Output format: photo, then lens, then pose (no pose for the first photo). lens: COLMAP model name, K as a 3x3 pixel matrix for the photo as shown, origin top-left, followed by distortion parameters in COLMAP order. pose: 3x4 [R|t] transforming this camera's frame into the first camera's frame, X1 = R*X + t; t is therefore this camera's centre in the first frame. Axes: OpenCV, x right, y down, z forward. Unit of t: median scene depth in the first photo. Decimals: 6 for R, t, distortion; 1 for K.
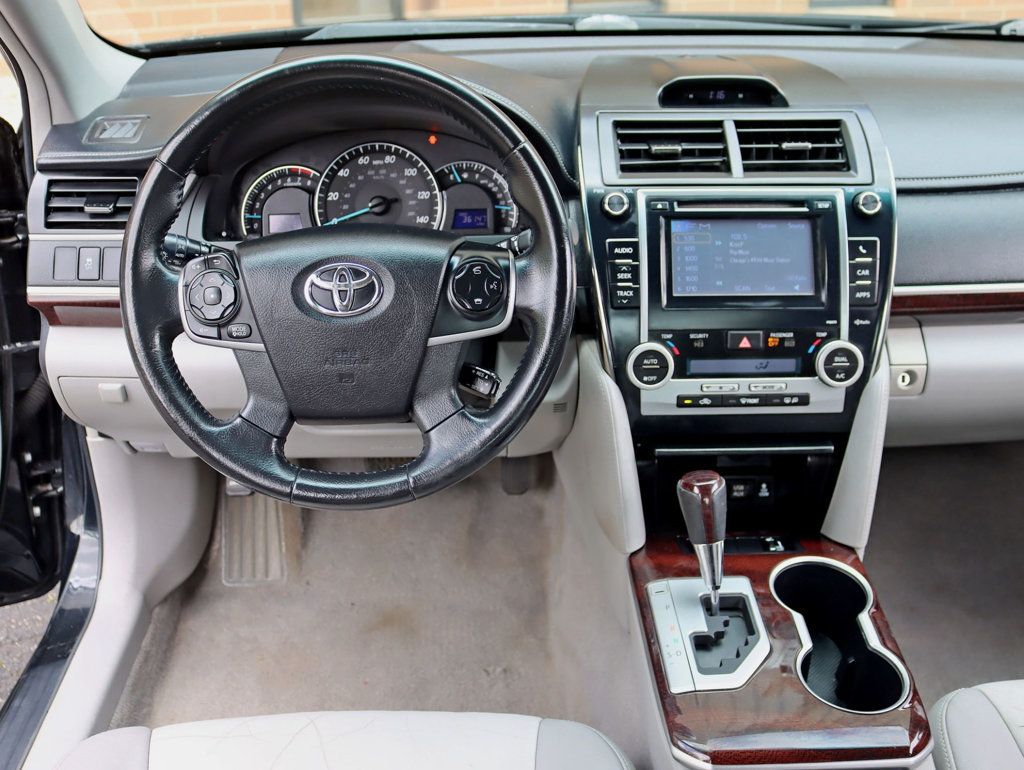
lens RADIAL K [[1204.5, 0, 512.0], [0, 1204.5, 385.0], [0, 0, 1]] dist [-0.075456, -0.007176]
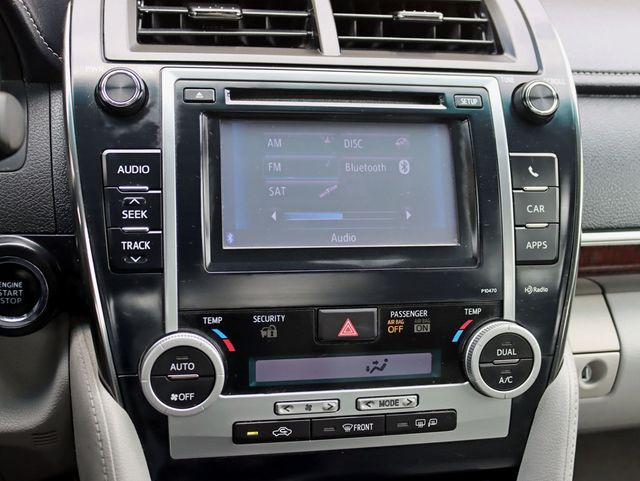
lens RADIAL K [[863.4, 0, 320.0], [0, 863.4, 240.5], [0, 0, 1]] dist [-0.123128, 0.002686]
pose [[0.985296, -0.003722, 0.170814, 0.109114], [0.020222, 0.995275, -0.094963, -0.038293], [-0.169654, 0.097021, 0.980716, 0.587286]]
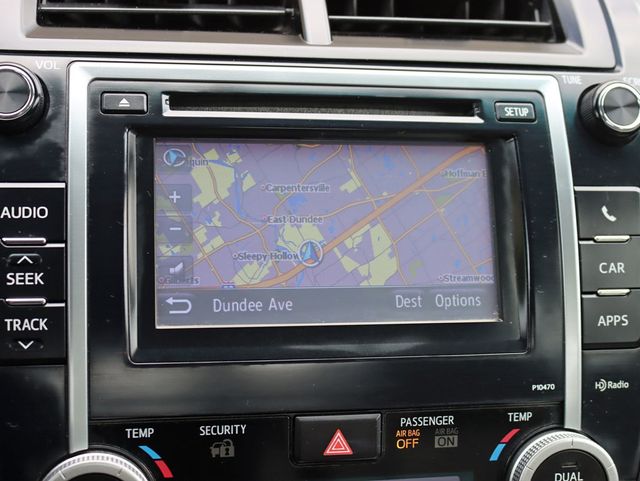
lens RADIAL K [[1034.3, 0, 320.0], [0, 1034.3, 240.5], [0, 0, 1]] dist [-0.076629, 0.014868]
pose [[0.985935, 0.004644, 0.167068, 0.129981], [0.012764, 0.994603, -0.102969, -0.067262], [-0.166644, 0.103653, 0.980554, 0.655967]]
